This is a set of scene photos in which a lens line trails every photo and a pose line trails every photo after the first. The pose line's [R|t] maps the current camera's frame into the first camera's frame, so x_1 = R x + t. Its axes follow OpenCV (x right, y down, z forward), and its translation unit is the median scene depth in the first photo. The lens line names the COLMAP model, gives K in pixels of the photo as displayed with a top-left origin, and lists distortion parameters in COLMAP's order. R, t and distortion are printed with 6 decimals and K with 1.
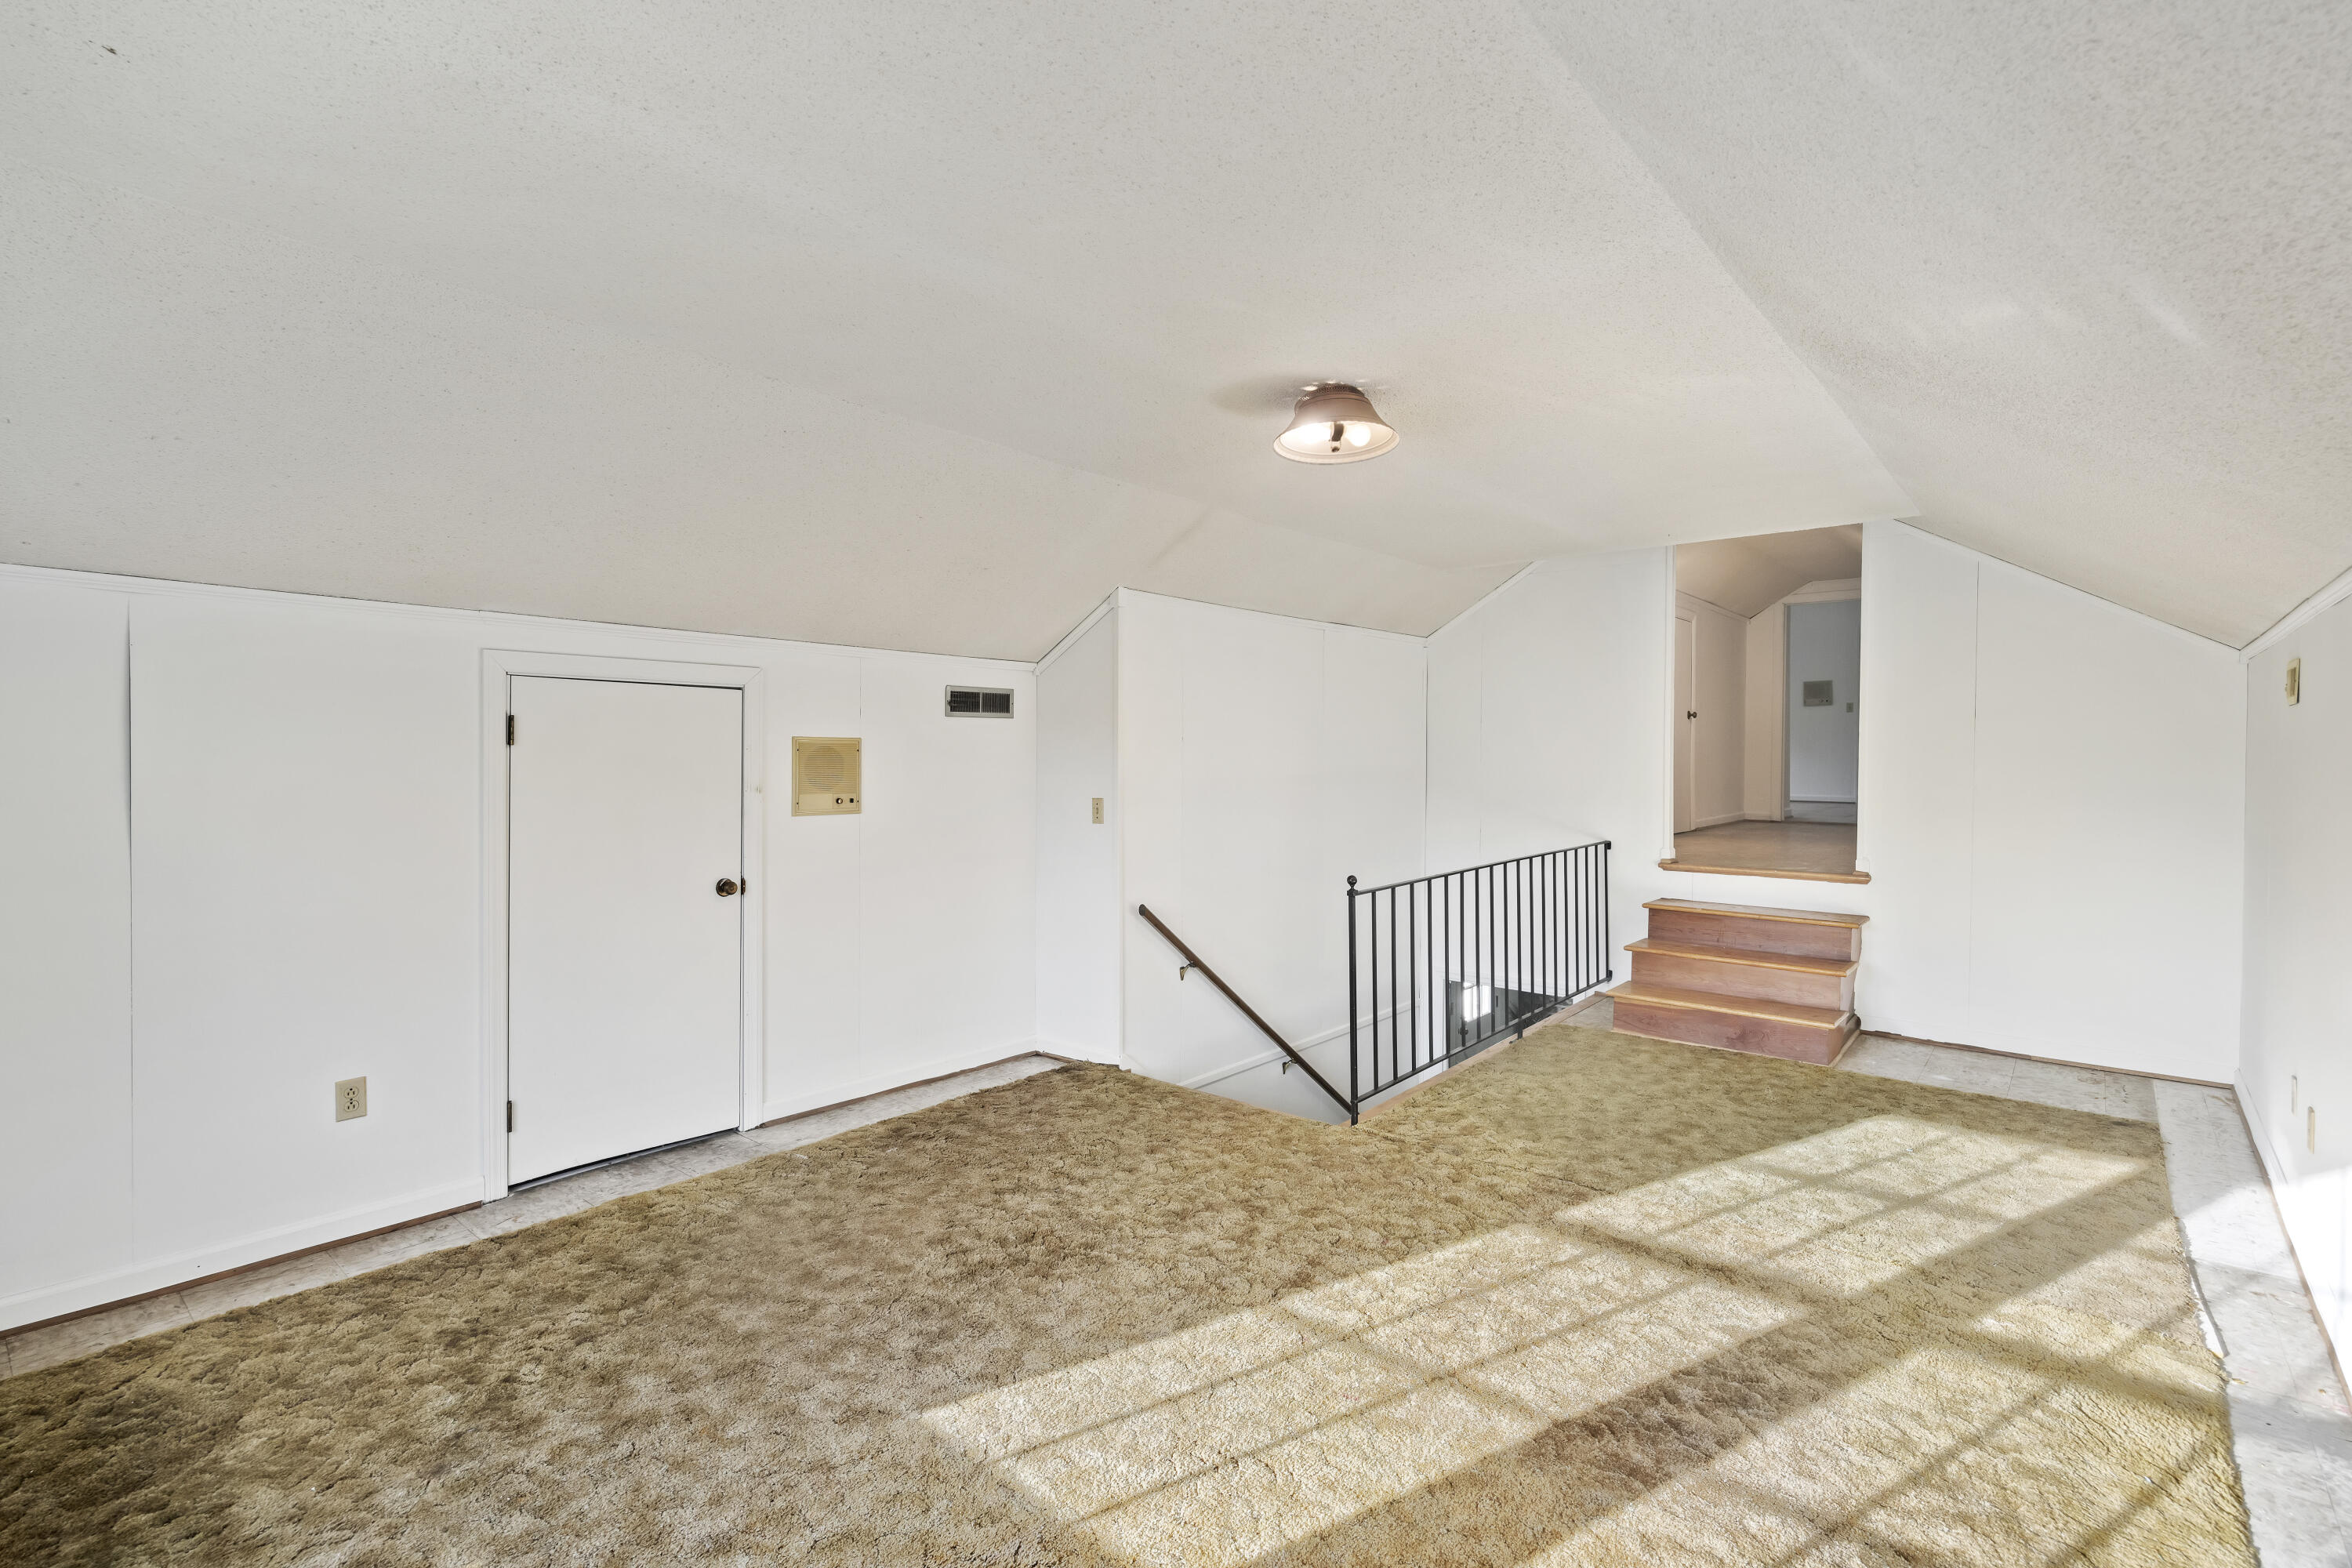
lens RADIAL K [[1062.5, 0, 1175.8], [0, 1062.5, 773.0], [0, 0, 1]] dist [-0.004807, -0.001307]
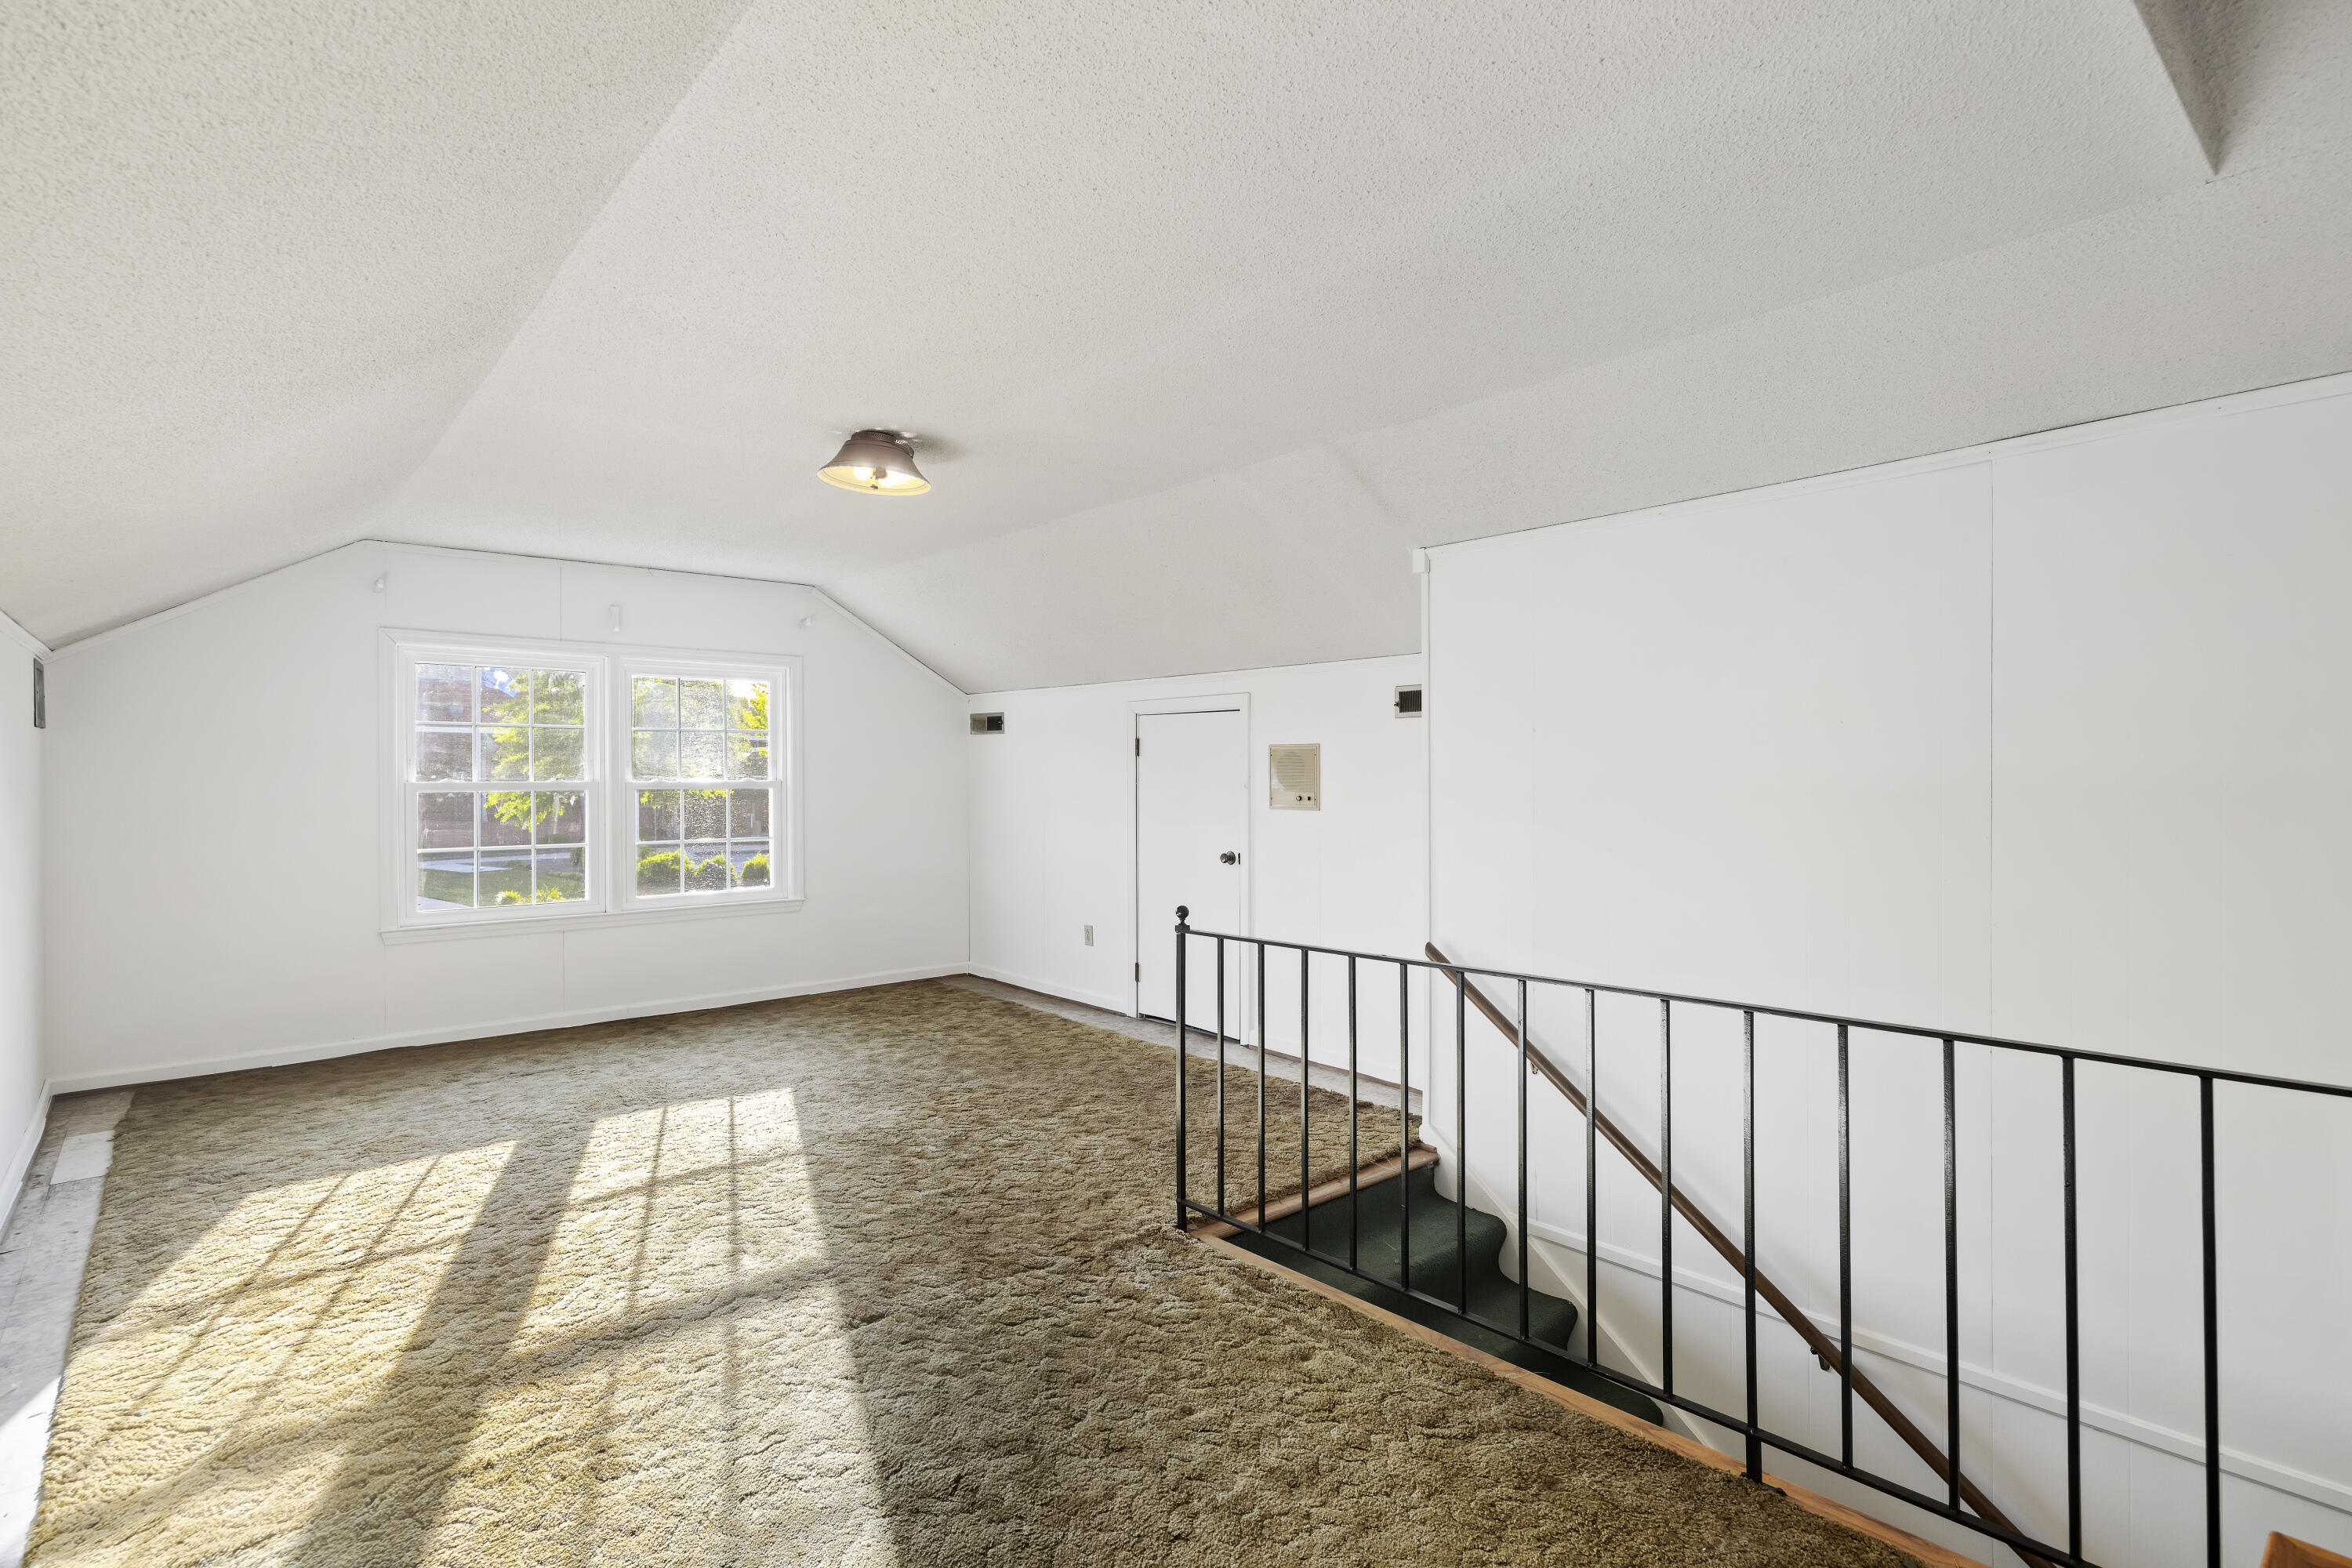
lens RADIAL K [[1062.5, 0, 1175.9], [0, 1062.5, 774.0], [0, 0, 1]] dist [-0.004807, -0.001307]
pose [[-0.110632, 0.000521, -0.993861, 0.972125], [-0.009089, 0.999958, 0.001536, -0.001166], [0.993820, 0.009204, -0.110622, 1.120875]]
